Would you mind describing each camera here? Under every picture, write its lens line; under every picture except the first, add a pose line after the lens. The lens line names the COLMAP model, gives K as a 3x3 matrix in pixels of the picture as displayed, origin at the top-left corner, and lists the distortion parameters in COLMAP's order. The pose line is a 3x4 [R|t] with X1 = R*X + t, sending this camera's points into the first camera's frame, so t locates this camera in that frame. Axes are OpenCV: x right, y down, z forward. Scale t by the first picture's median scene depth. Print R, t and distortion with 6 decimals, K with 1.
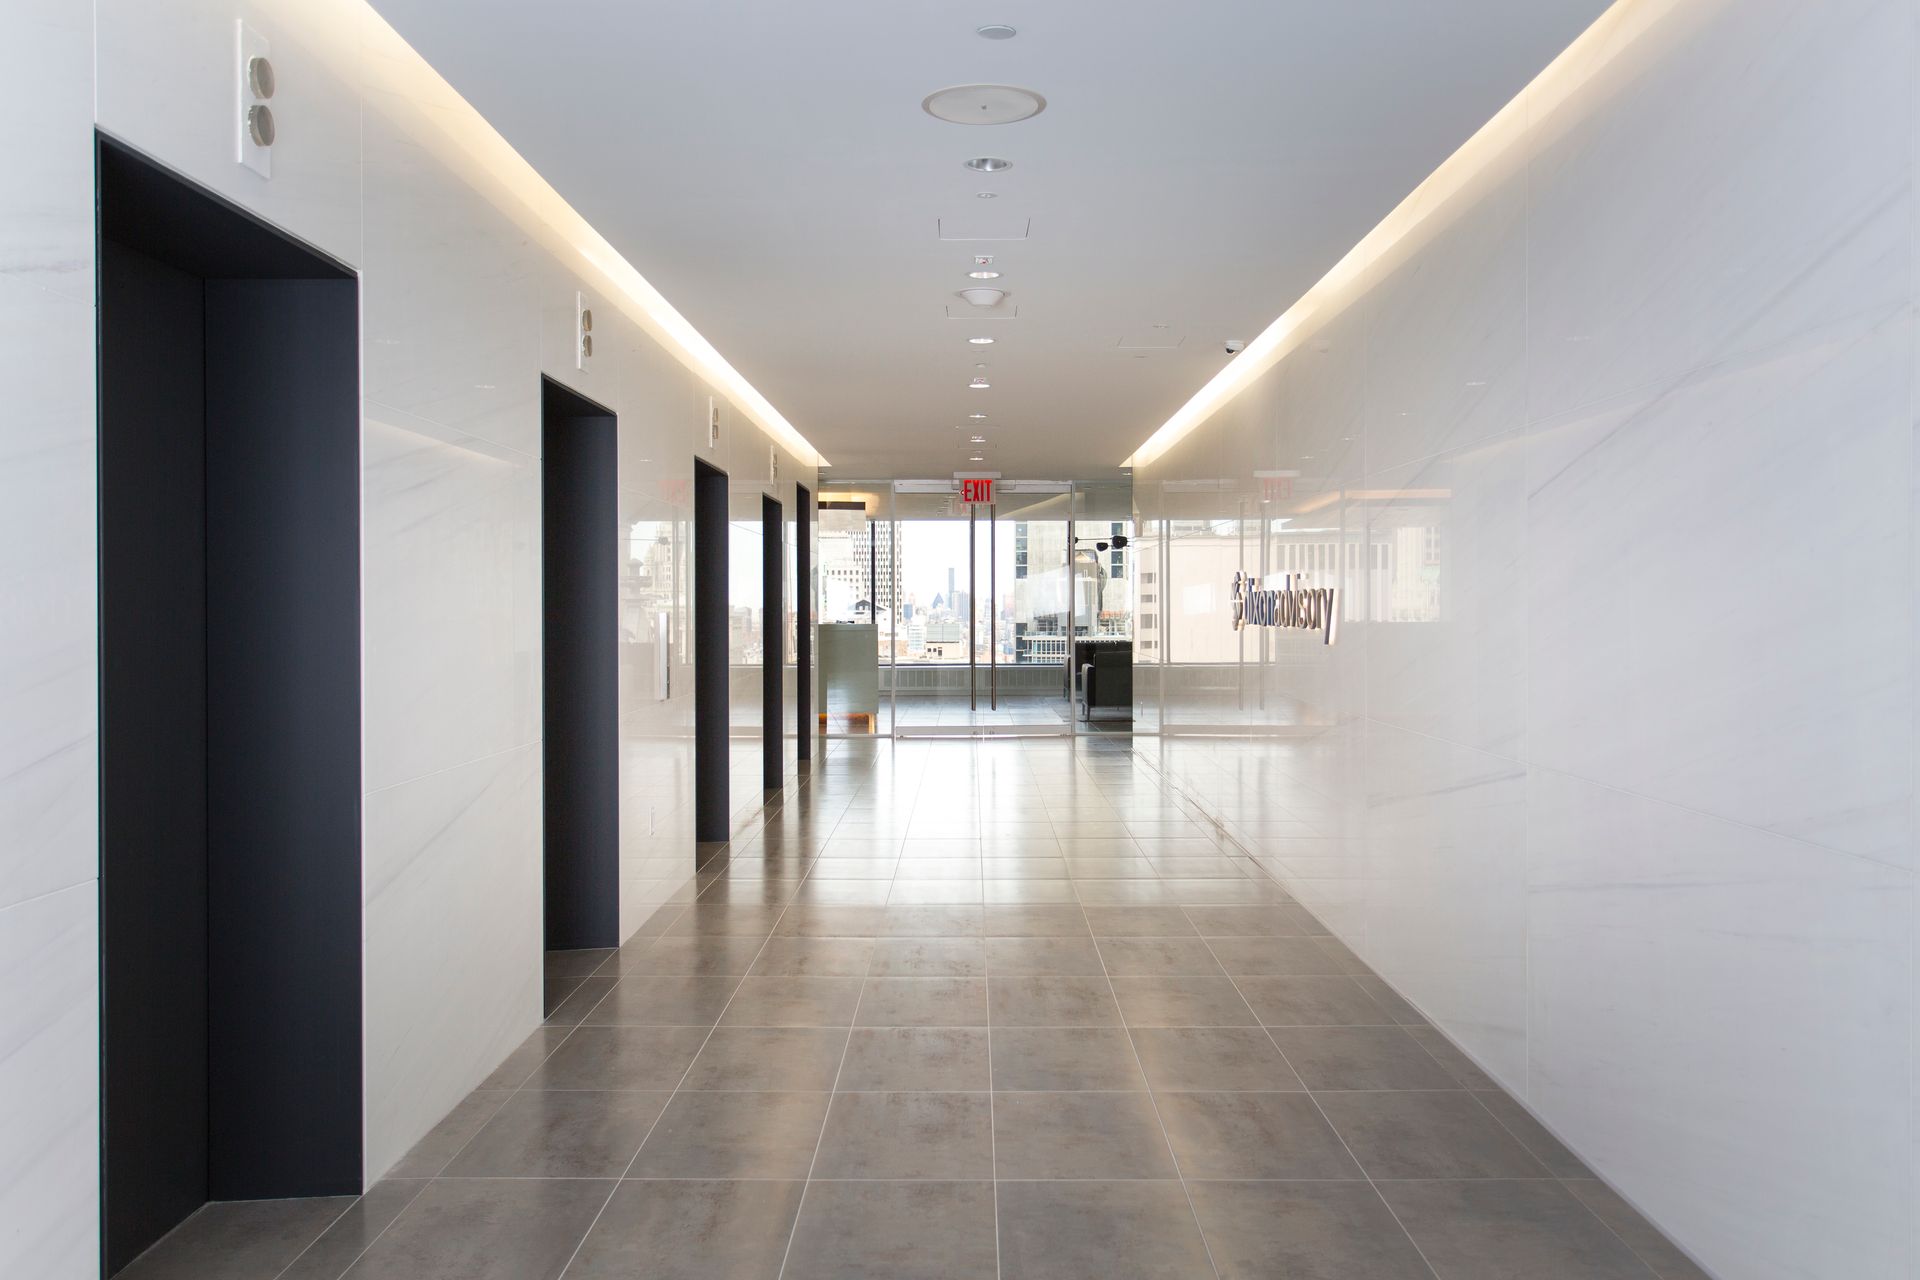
lens RADIAL K [[1571.1, 0, 960.0], [0, 1571.1, 640.0], [0, 0, 1]] dist [0.004385, -0.001381]
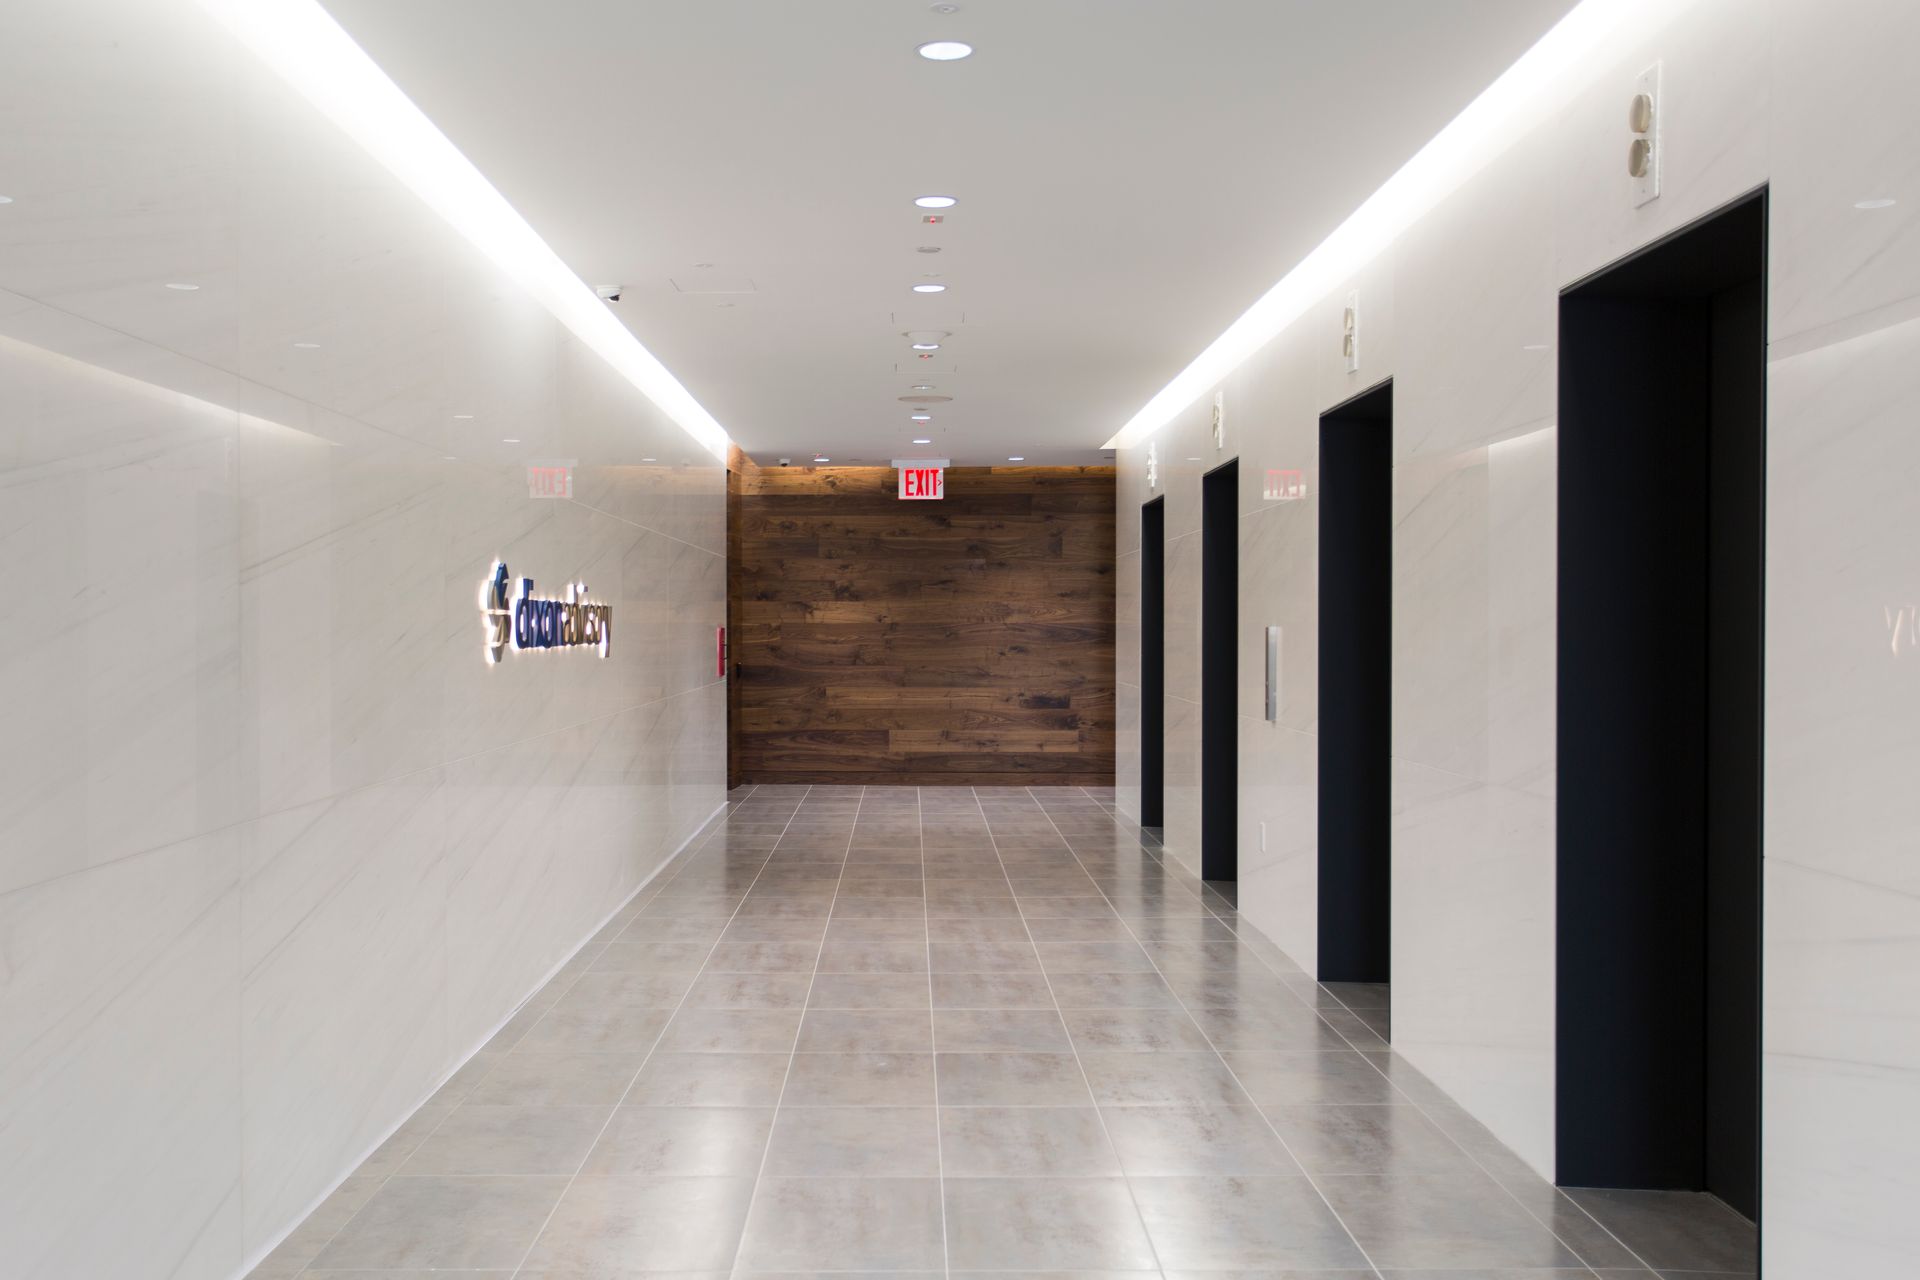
lens RADIAL K [[1571.1, 0, 960.0], [0, 1571.1, 640.0], [0, 0, 1]] dist [0.004385, -0.001381]
pose [[0.999272, 0.002583, 0.038056, 0.000468], [-0.002121, 0.999924, -0.012174, -0.004256], [-0.038084, 0.012084, 0.999201, 0.240504]]
